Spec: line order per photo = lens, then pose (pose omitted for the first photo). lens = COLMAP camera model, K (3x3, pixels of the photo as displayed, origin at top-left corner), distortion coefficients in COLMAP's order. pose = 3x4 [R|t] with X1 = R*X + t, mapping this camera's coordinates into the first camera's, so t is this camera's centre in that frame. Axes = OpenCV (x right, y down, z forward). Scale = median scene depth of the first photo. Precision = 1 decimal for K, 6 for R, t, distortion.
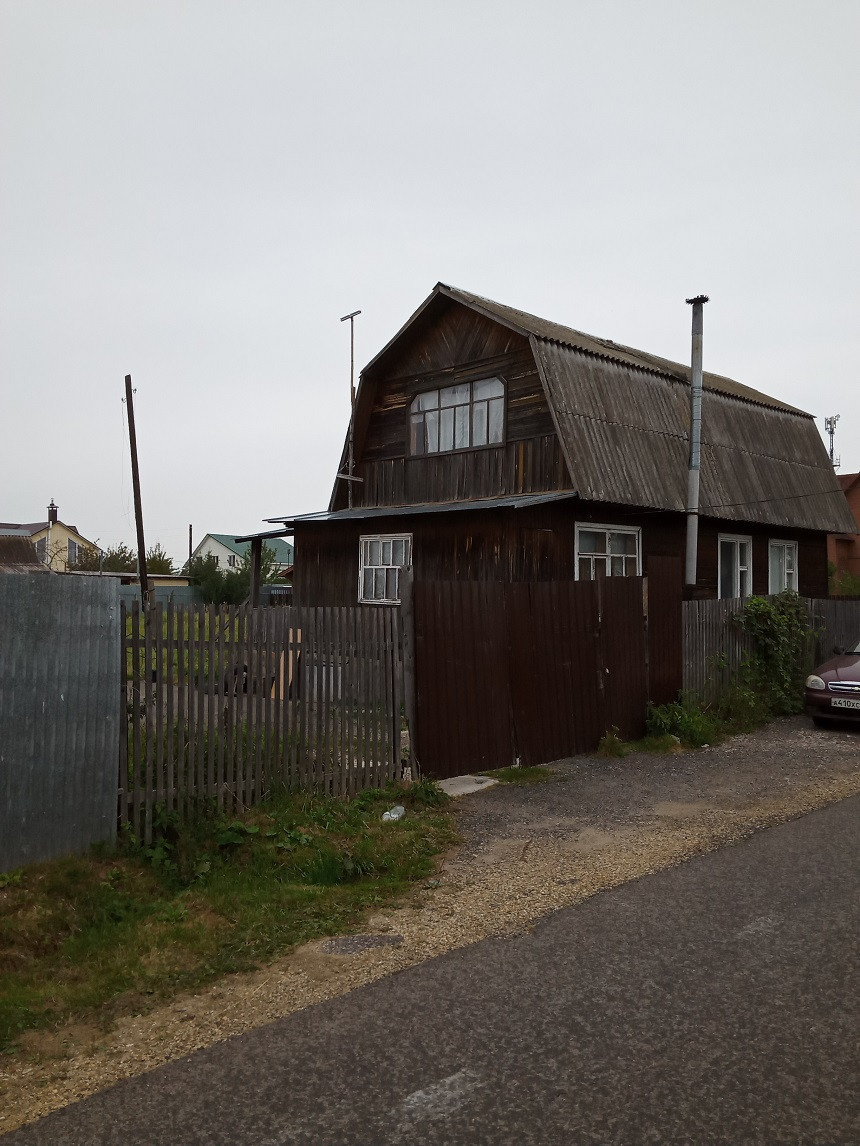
lens RADIAL K [[921.6, 0, 434.2], [0, 921.6, 575.7], [0, 0, 1]] dist [0.014656, 0.003198]
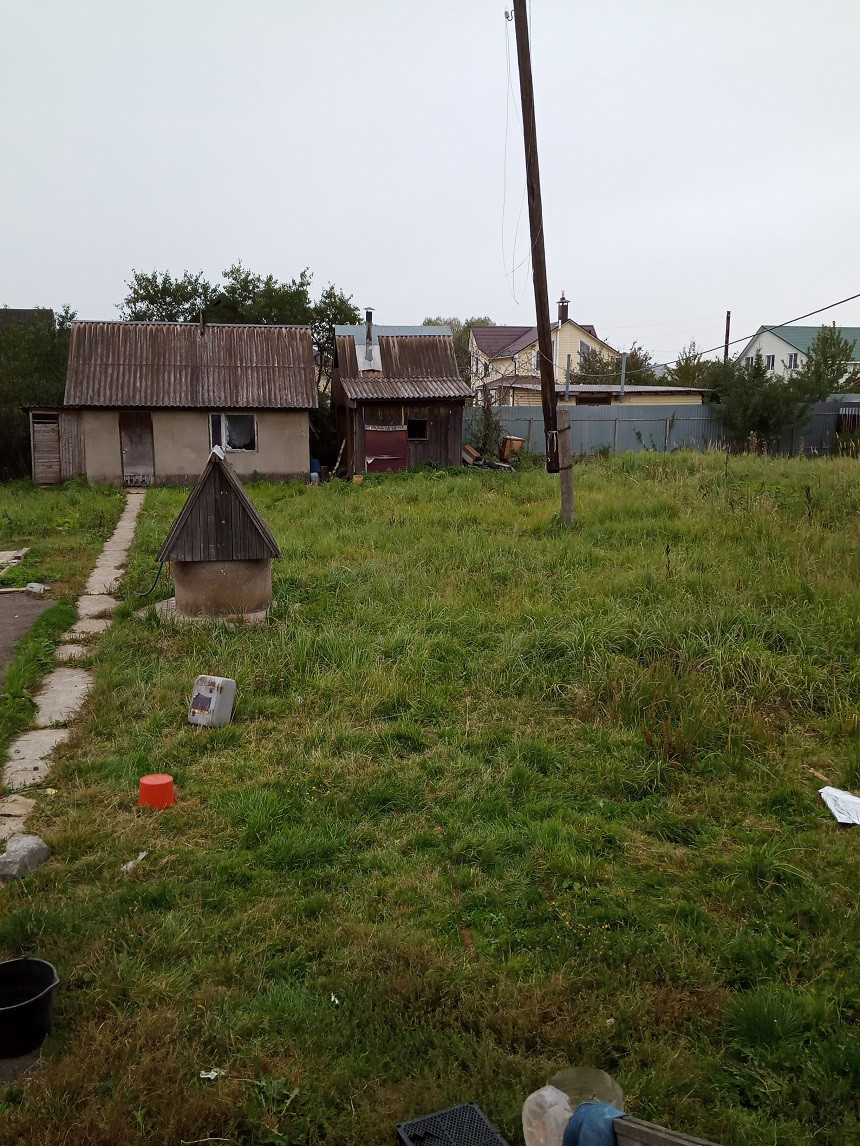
lens RADIAL K [[921.6, 0, 433.8], [0, 921.6, 576.0], [0, 0, 1]] dist [0.014656, 0.003198]
pose [[0.828781, 0.091202, -0.552091, -0.036369], [0.025630, 0.979406, 0.200266, -0.003562], [0.558986, -0.180127, 0.809375, 0.237605]]
